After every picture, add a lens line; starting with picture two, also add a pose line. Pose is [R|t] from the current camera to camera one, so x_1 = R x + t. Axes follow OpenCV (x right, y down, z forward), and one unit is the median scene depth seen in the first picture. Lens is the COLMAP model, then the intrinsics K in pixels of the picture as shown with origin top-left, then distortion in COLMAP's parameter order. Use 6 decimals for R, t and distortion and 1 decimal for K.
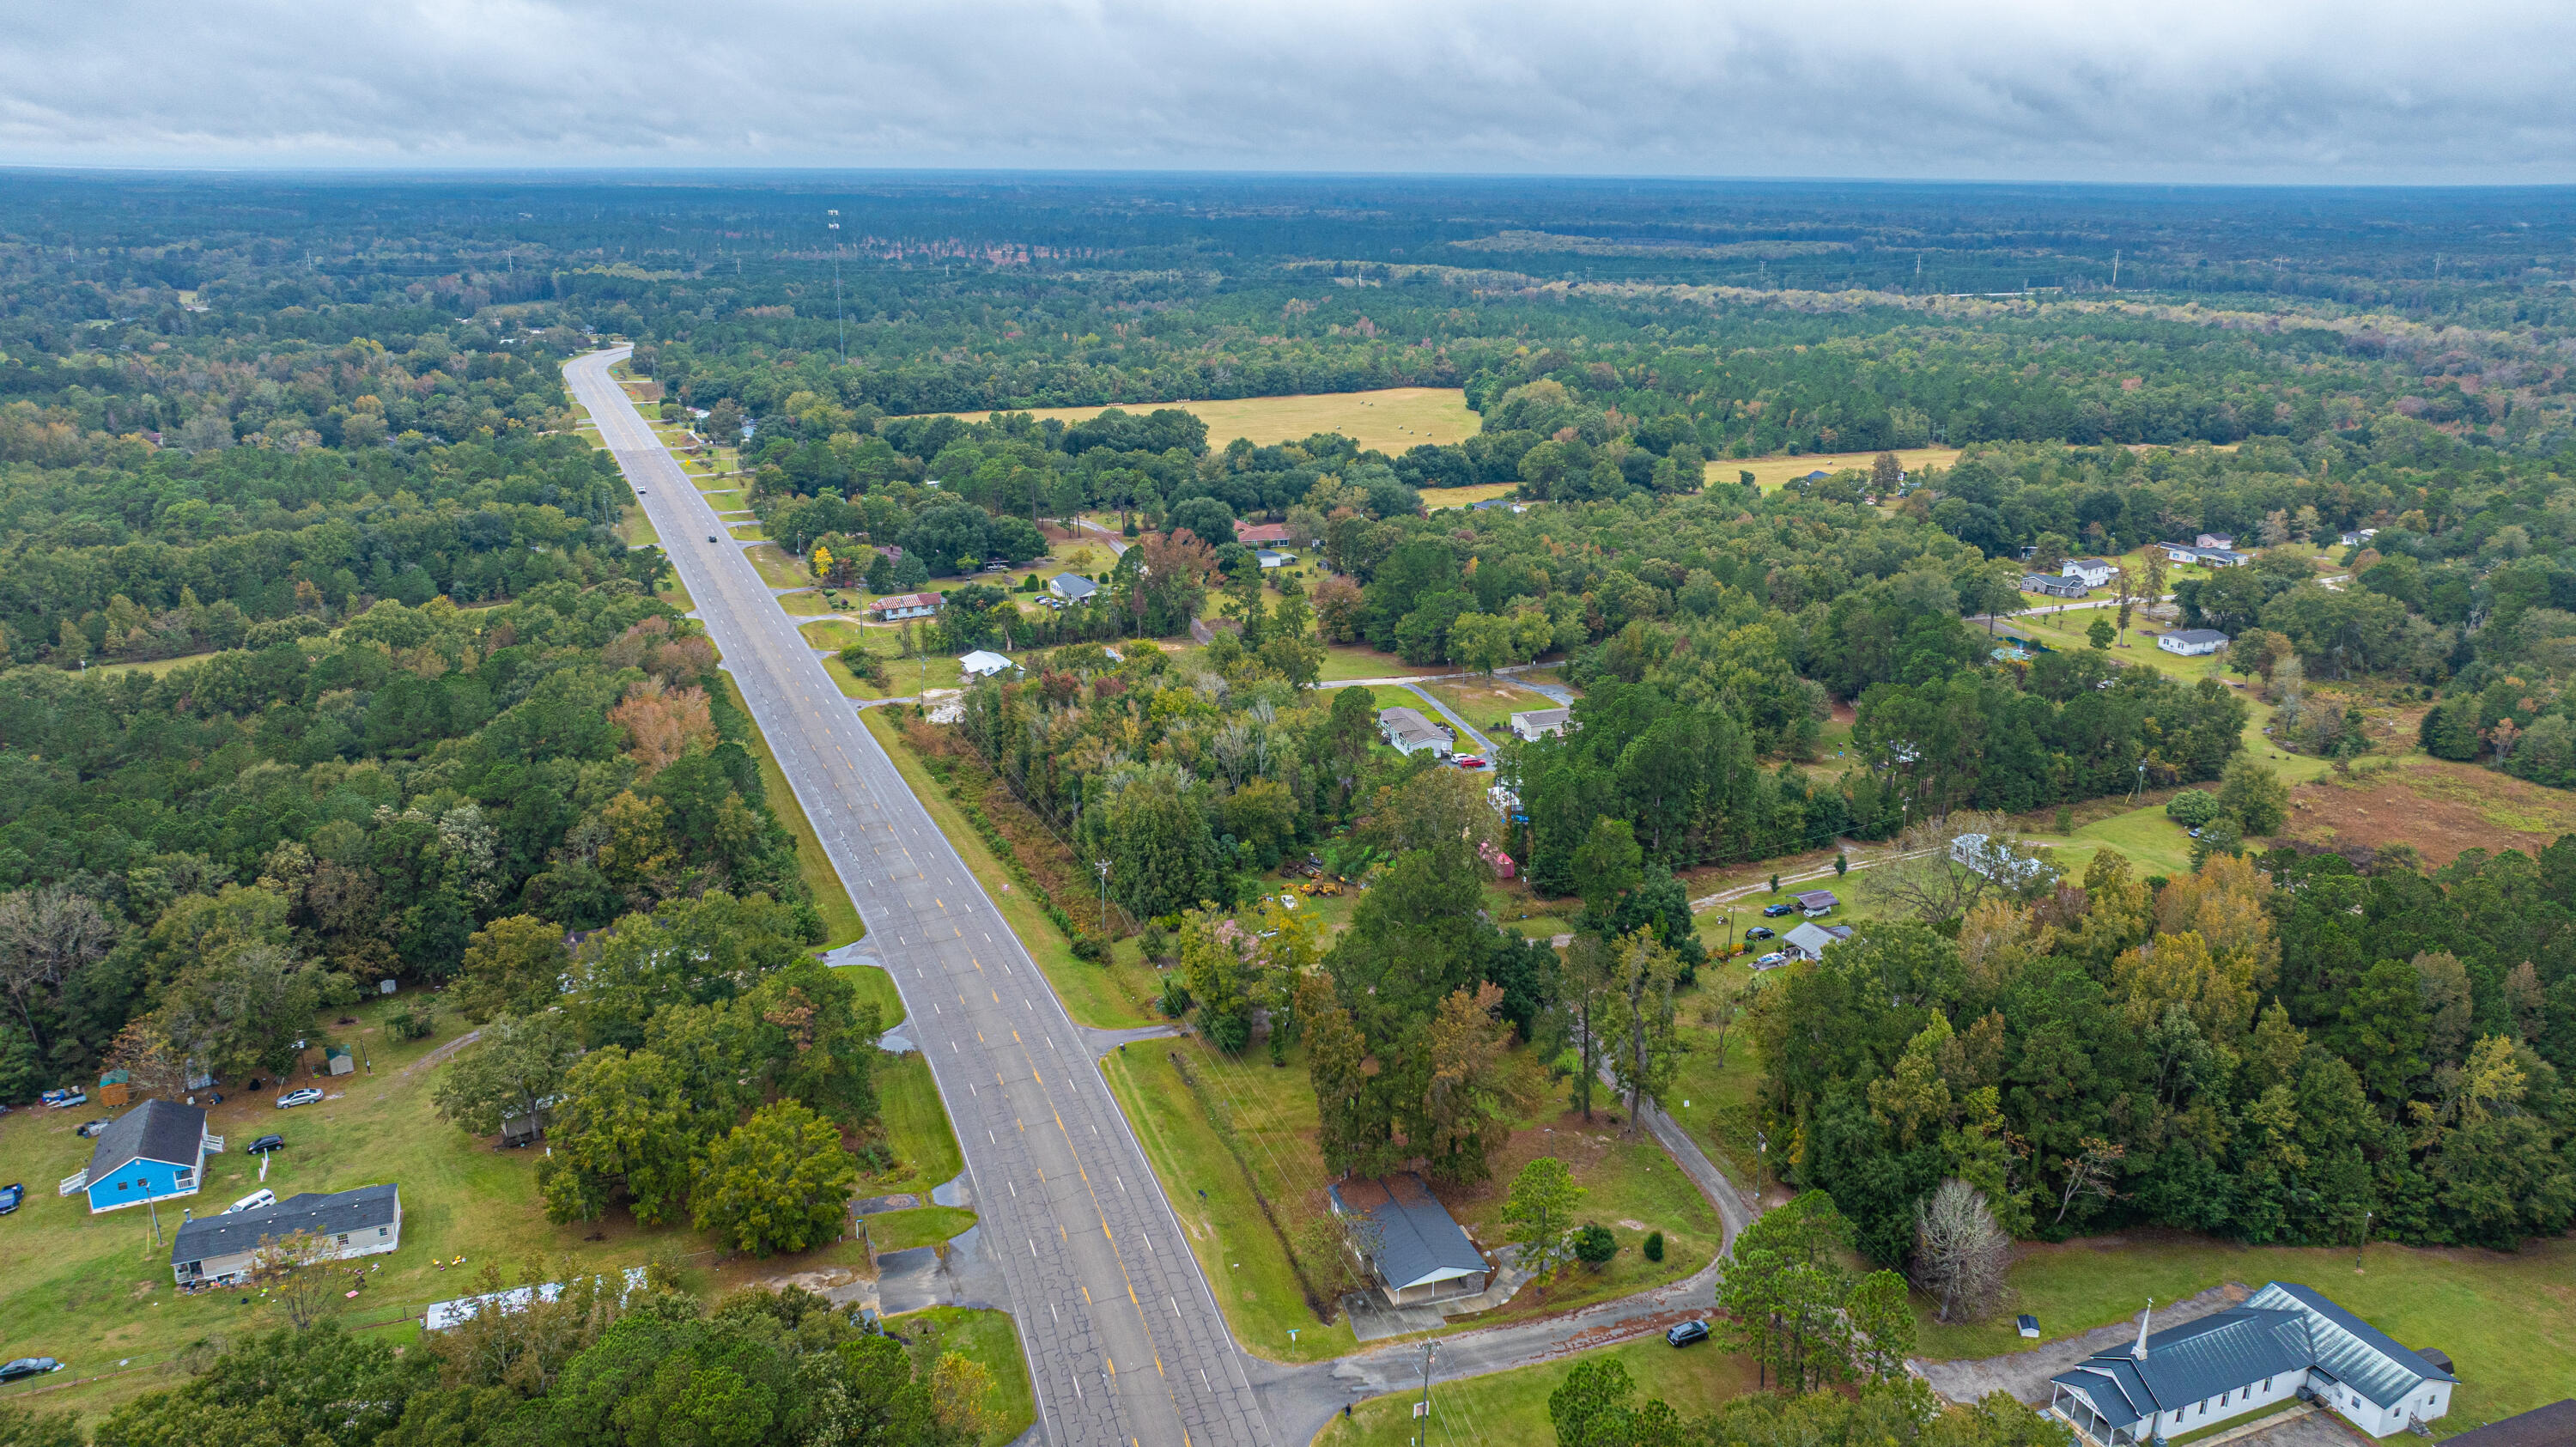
lens RADIAL K [[1804.6, 0, 1298.9], [0, 1804.6, 723.7], [0, 0, 1]] dist [-0.020941, 0.003339]
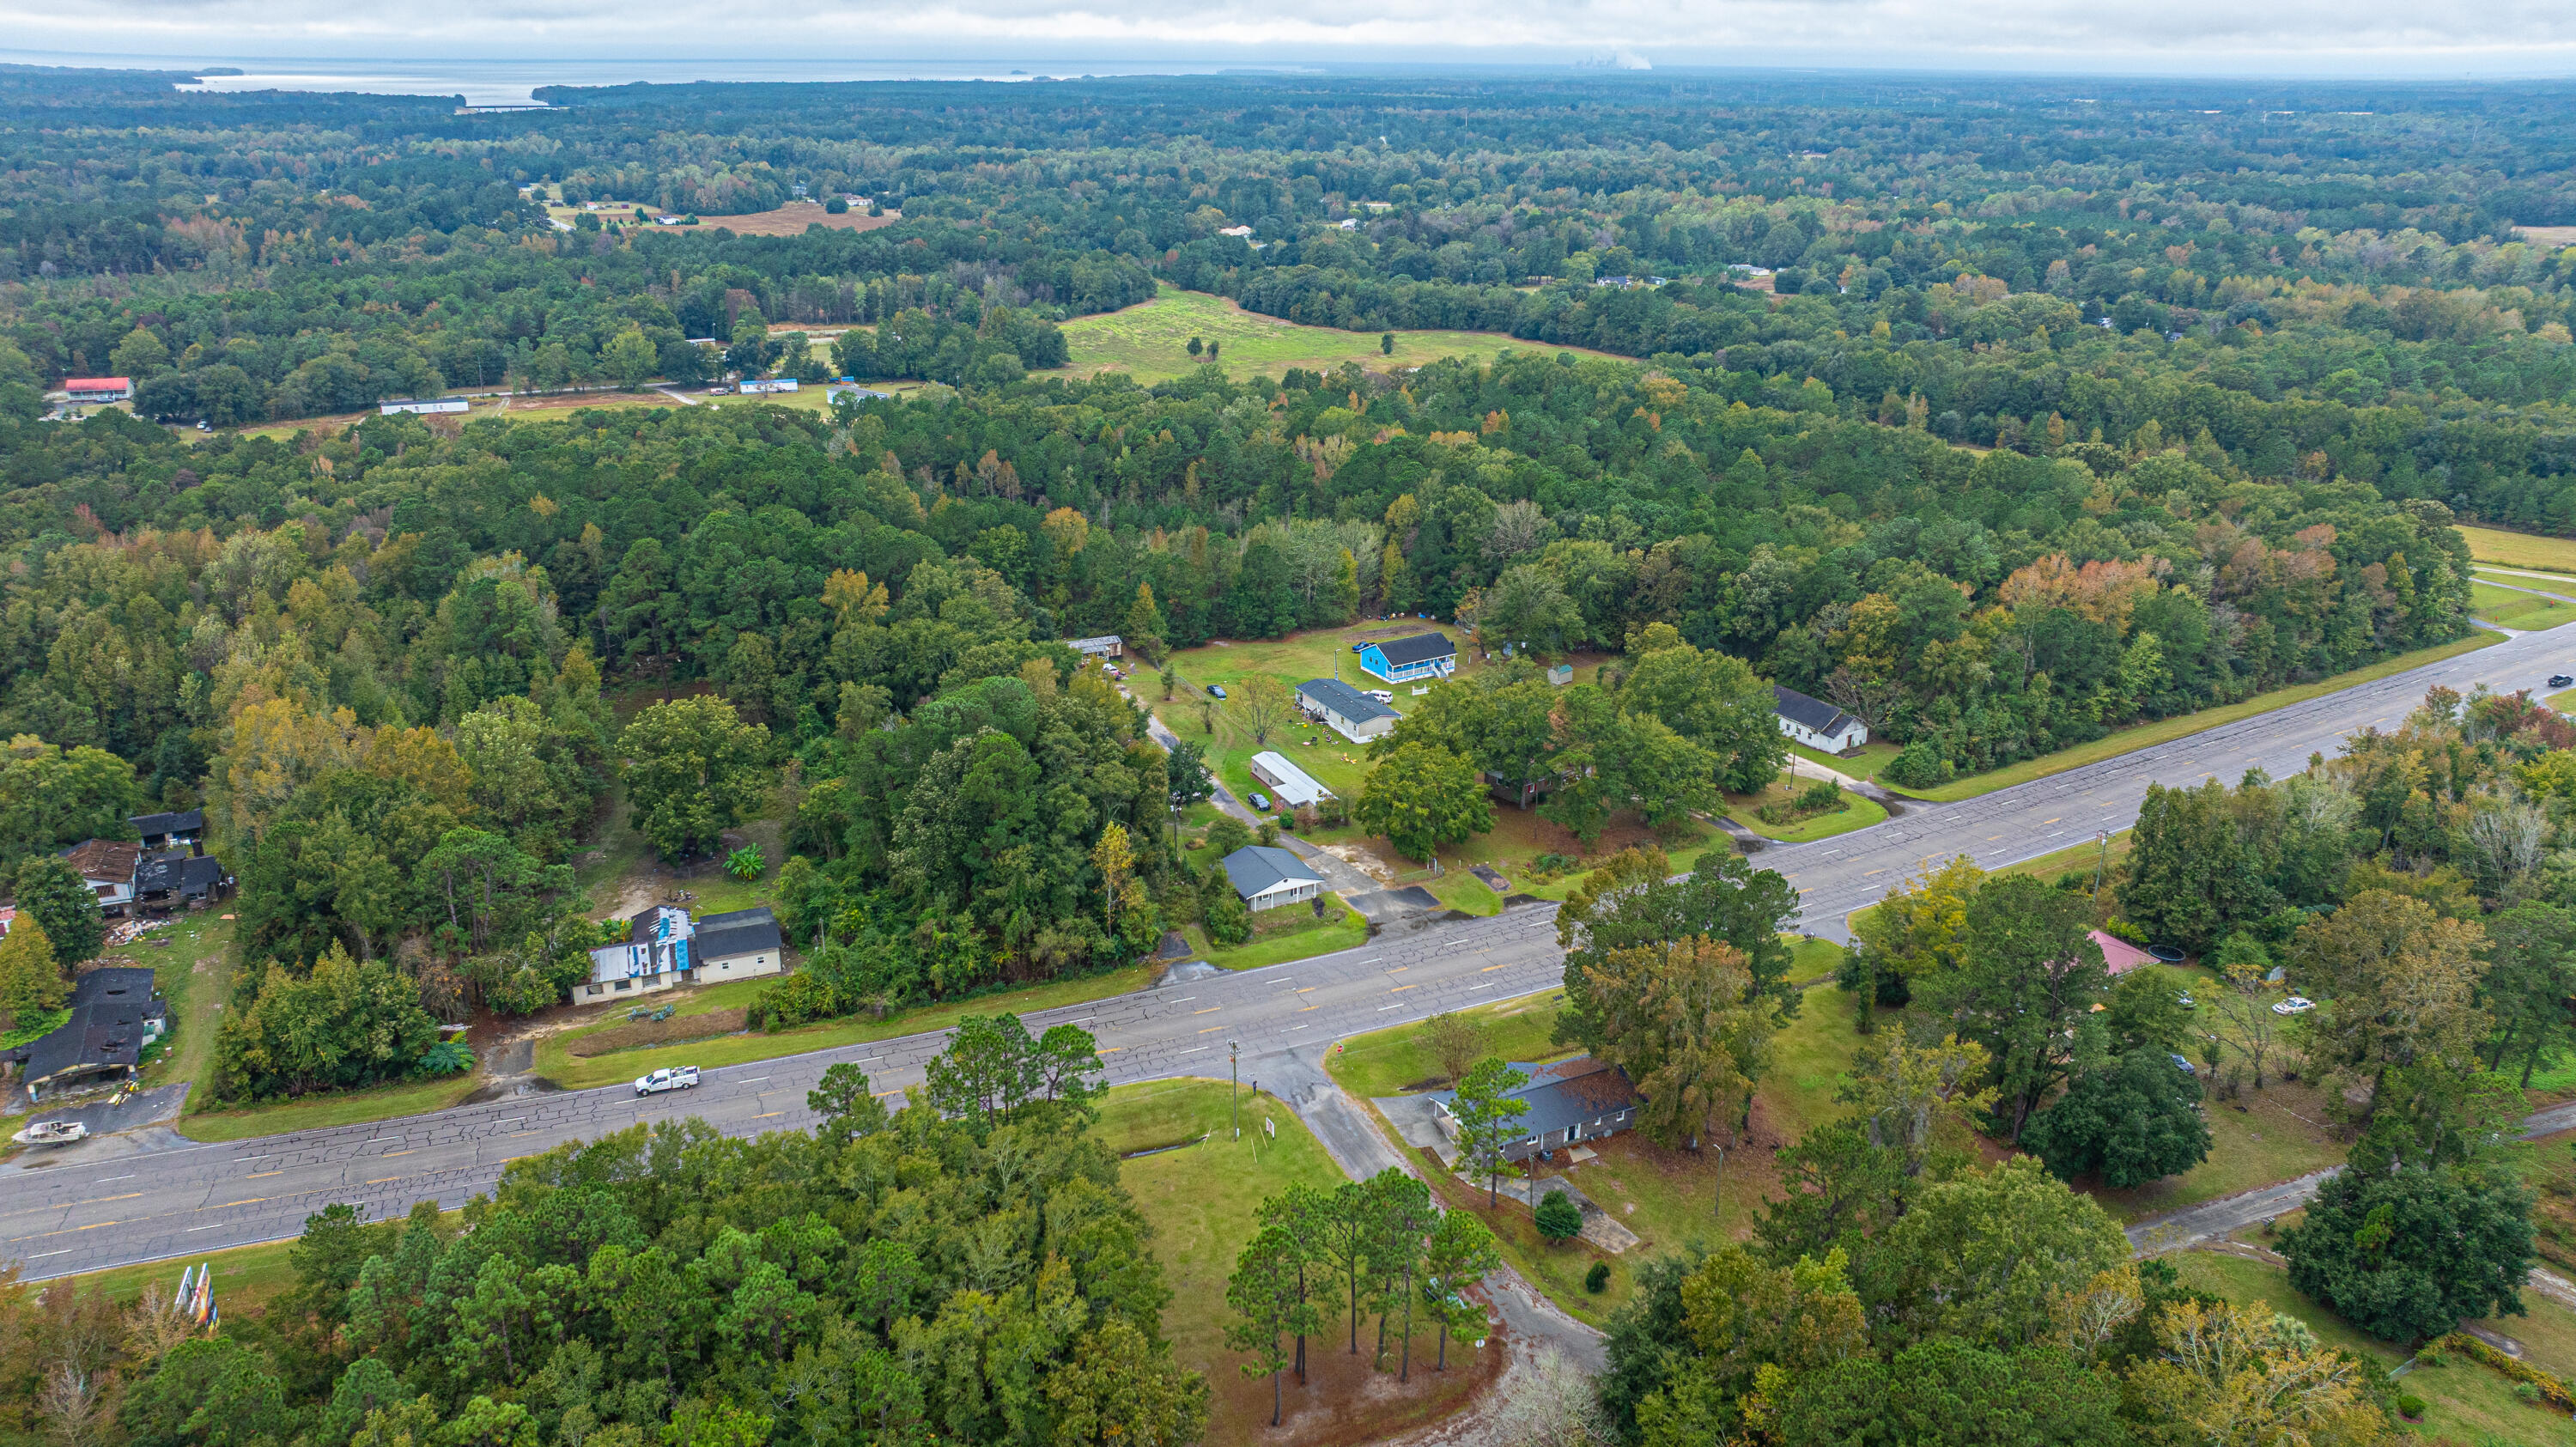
lens RADIAL K [[1804.6, 0, 1298.9], [0, 1804.6, 723.7], [0, 0, 1]] dist [-0.020941, 0.003339]
pose [[0.110271, 0.338002, -0.934663, 0.383777], [-0.300161, 0.907813, 0.292880, -0.063372], [0.947493, 0.248253, 0.201560, 0.279508]]
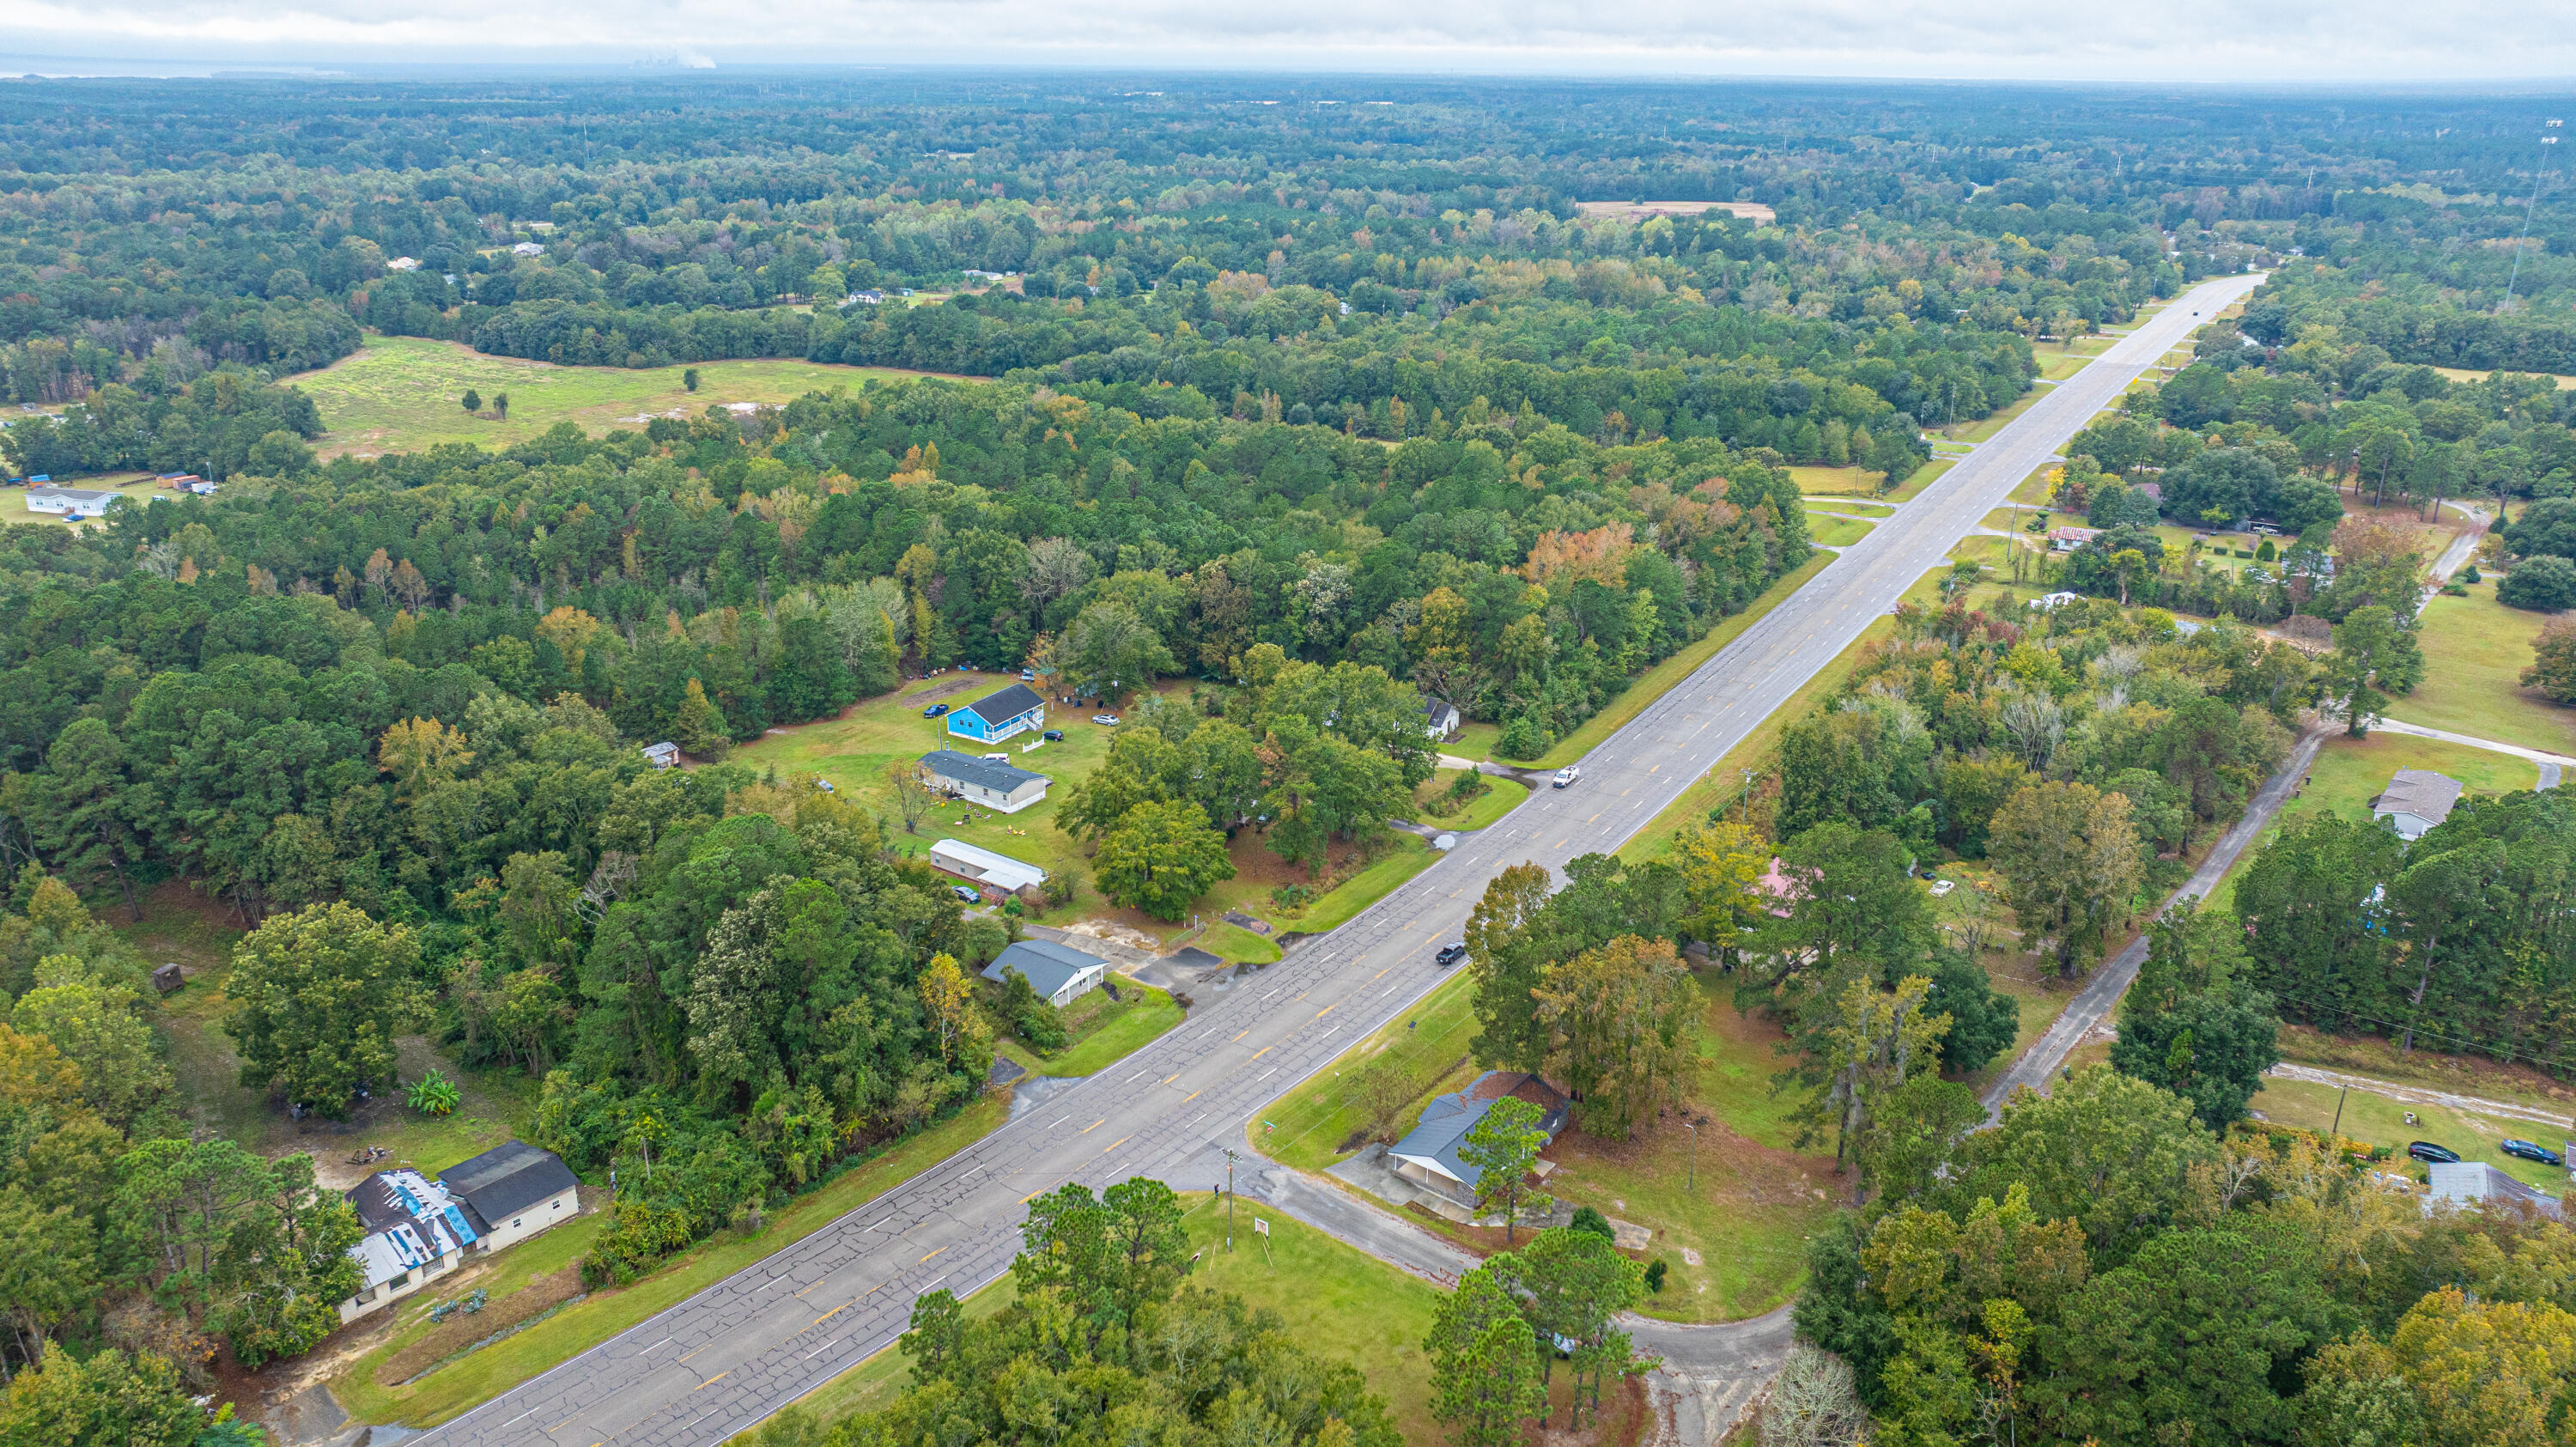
lens RADIAL K [[1804.6, 0, 1298.9], [0, 1804.6, 723.7], [0, 0, 1]] dist [-0.020941, 0.003339]
pose [[0.559247, 0.282541, -0.779368, 0.310848], [-0.248036, 0.954090, 0.167900, -0.030869], [0.791025, 0.099414, 0.603652, 0.133998]]
